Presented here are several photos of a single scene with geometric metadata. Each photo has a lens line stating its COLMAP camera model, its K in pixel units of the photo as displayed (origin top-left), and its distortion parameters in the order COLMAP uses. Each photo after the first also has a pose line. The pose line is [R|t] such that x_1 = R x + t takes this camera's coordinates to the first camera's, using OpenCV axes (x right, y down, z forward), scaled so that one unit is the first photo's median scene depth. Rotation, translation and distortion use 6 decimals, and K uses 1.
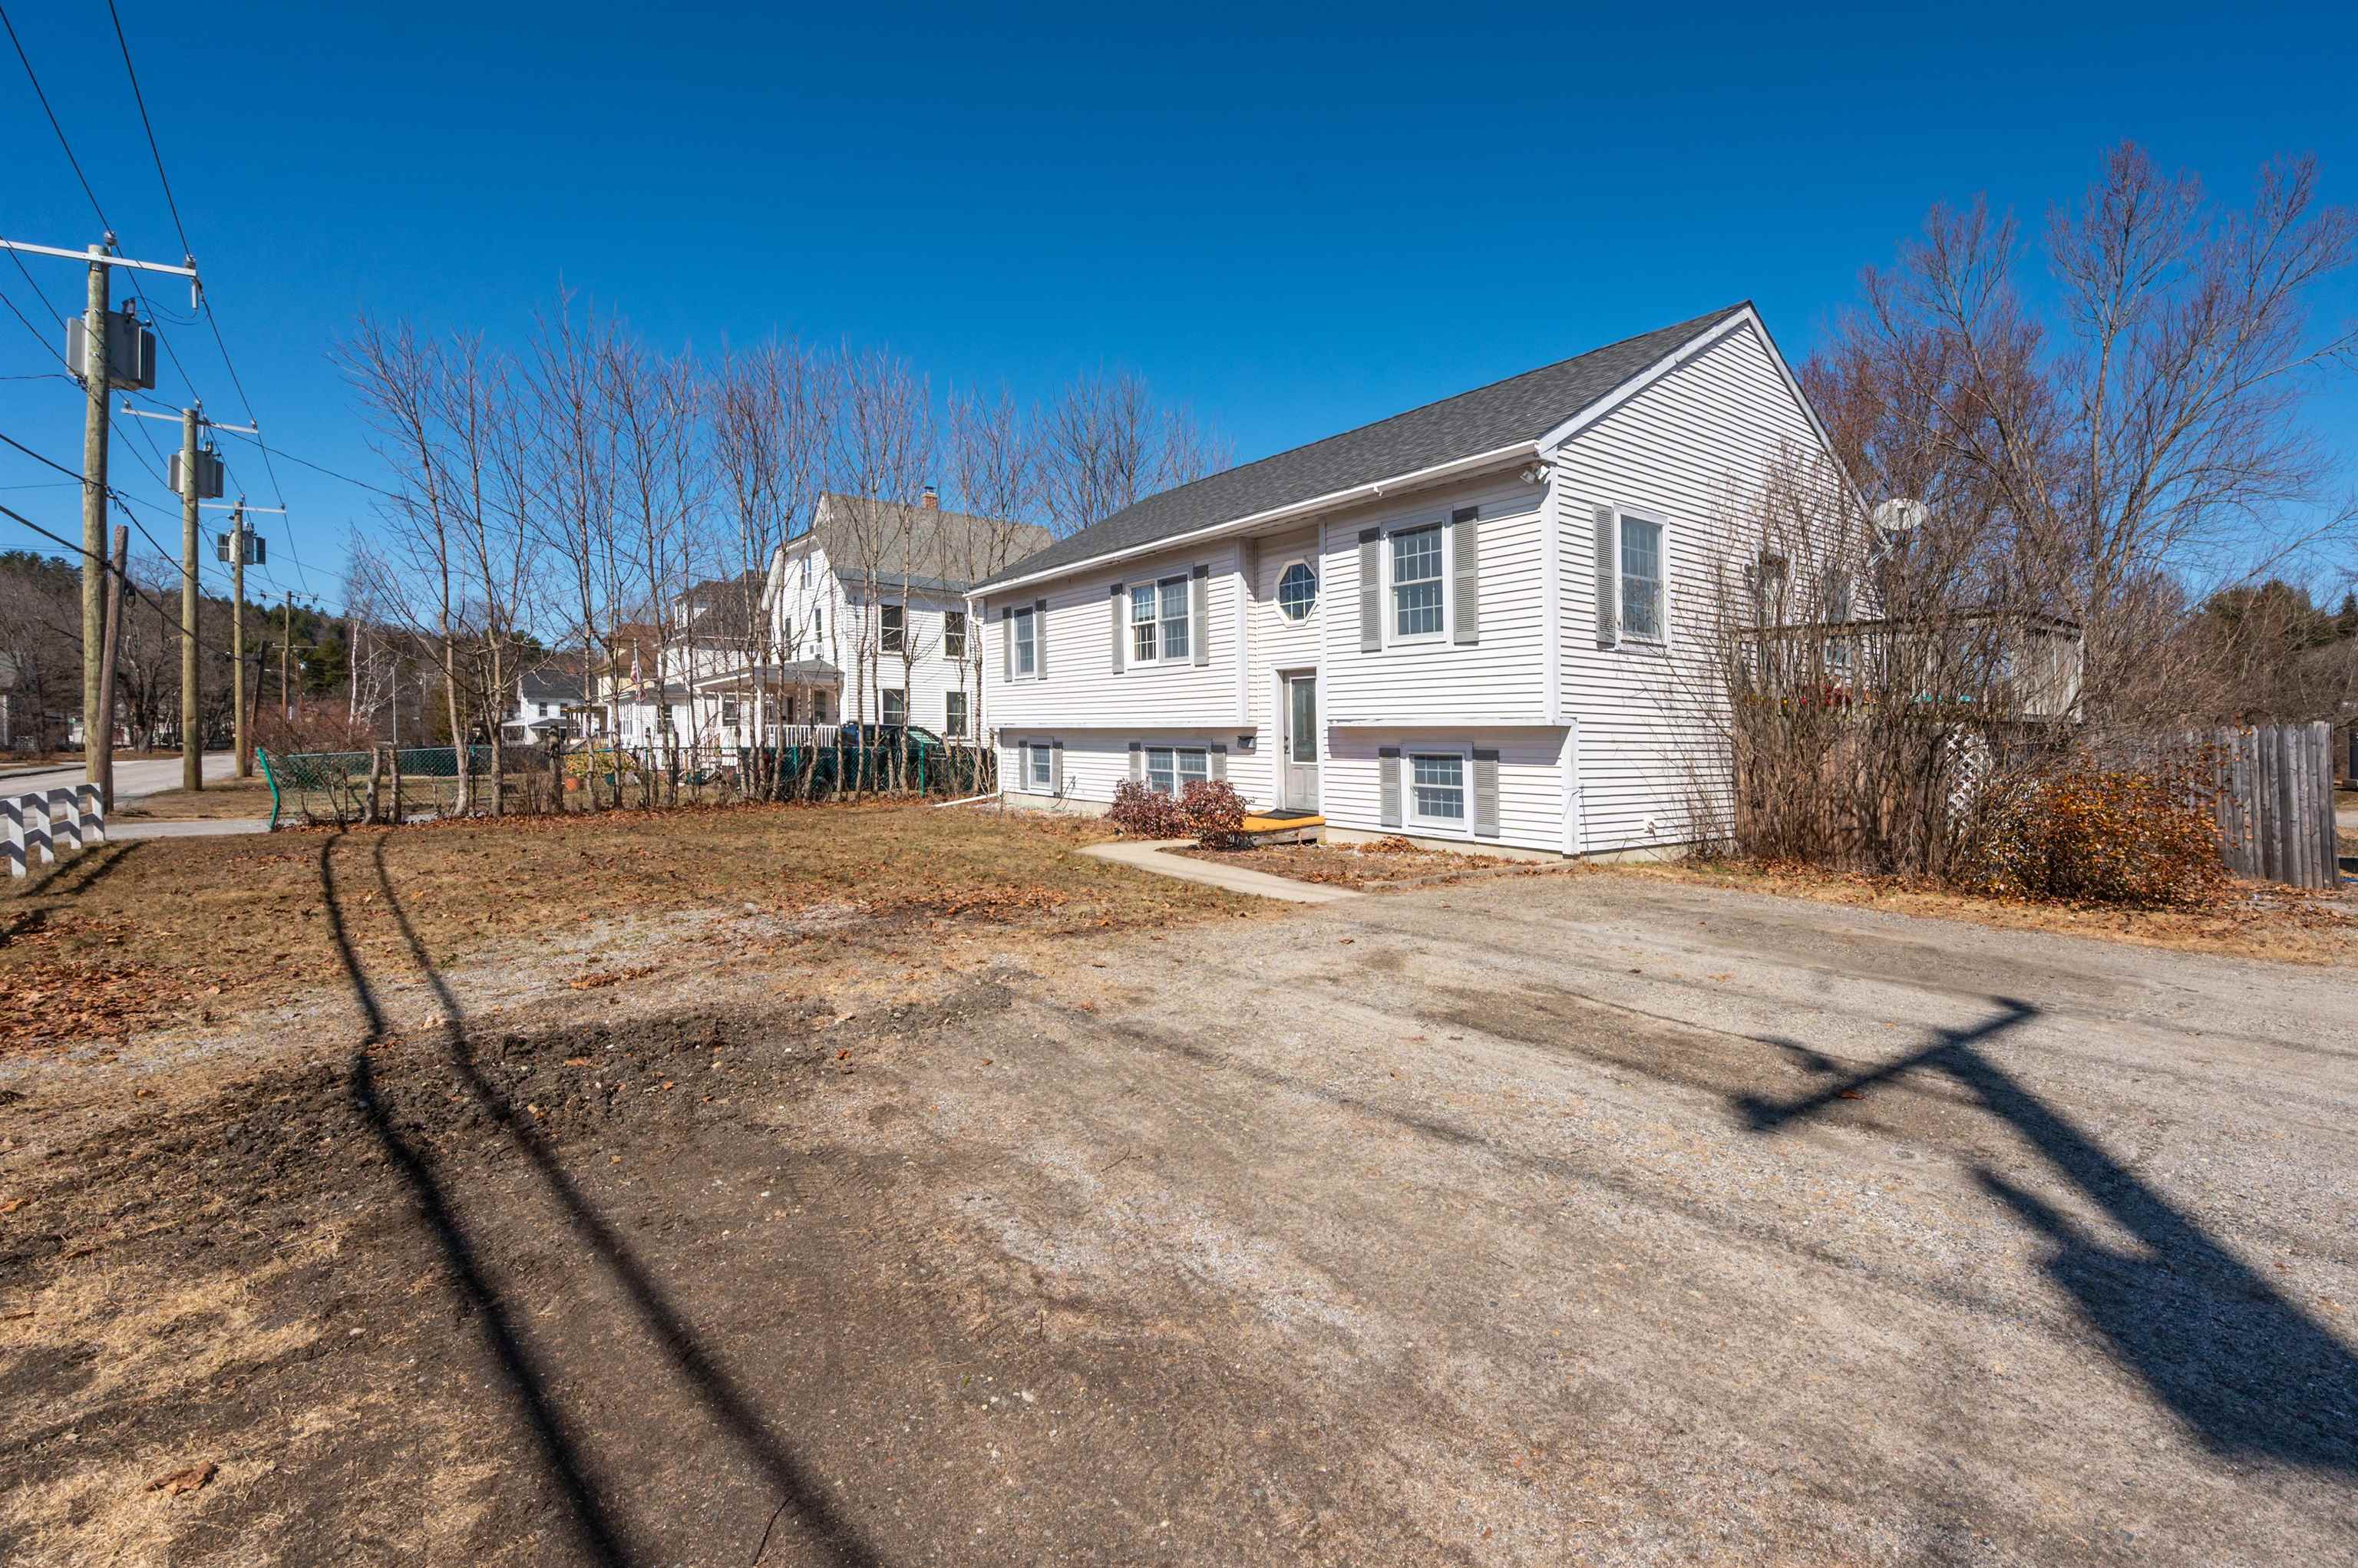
lens RADIAL K [[1011.4, 0, 1275.3], [0, 1011.4, 714.6], [0, 0, 1]] dist [-0.002466, -0.000121]
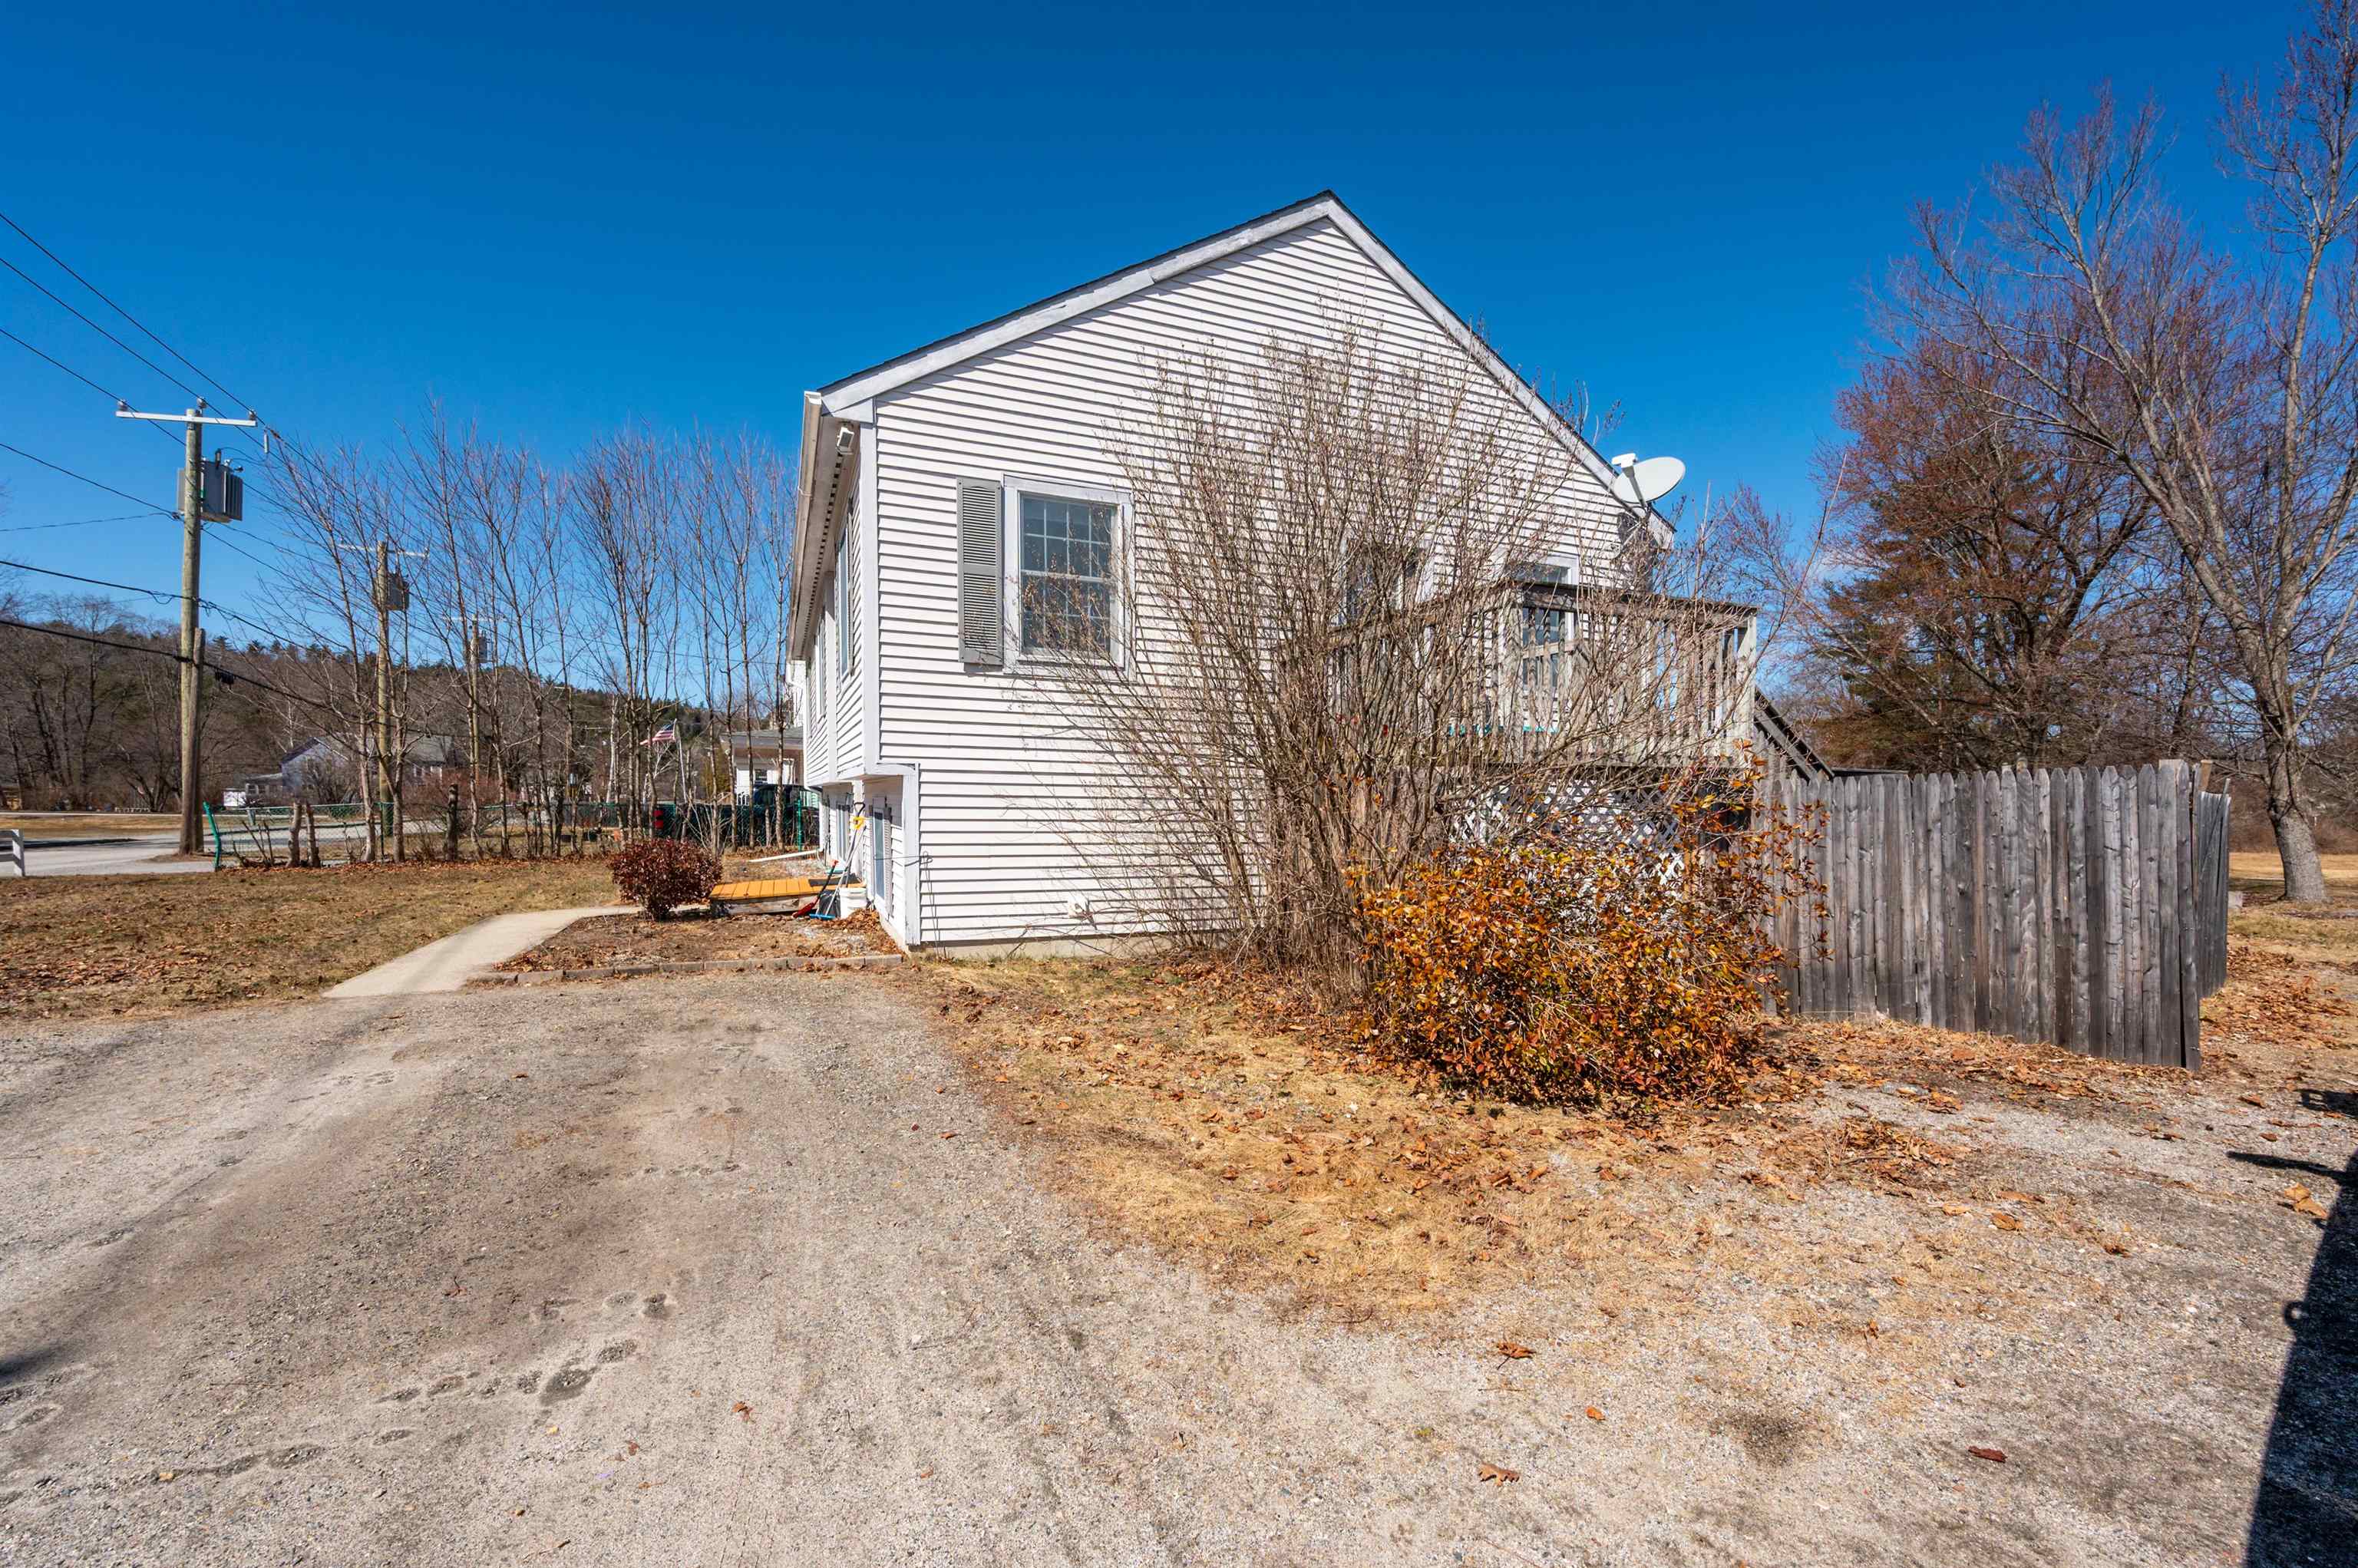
lens RADIAL K [[939.2, 0, 1176.5], [0, 939.2, 801.3], [0, 0, 1]] dist [-0.005698, -0.000431]
pose [[0.959902, 0.002835, -0.280322, 0.653679], [0.004075, 0.999702, 0.024063, 0.014239], [0.280306, -0.024240, 0.959604, 0.369472]]
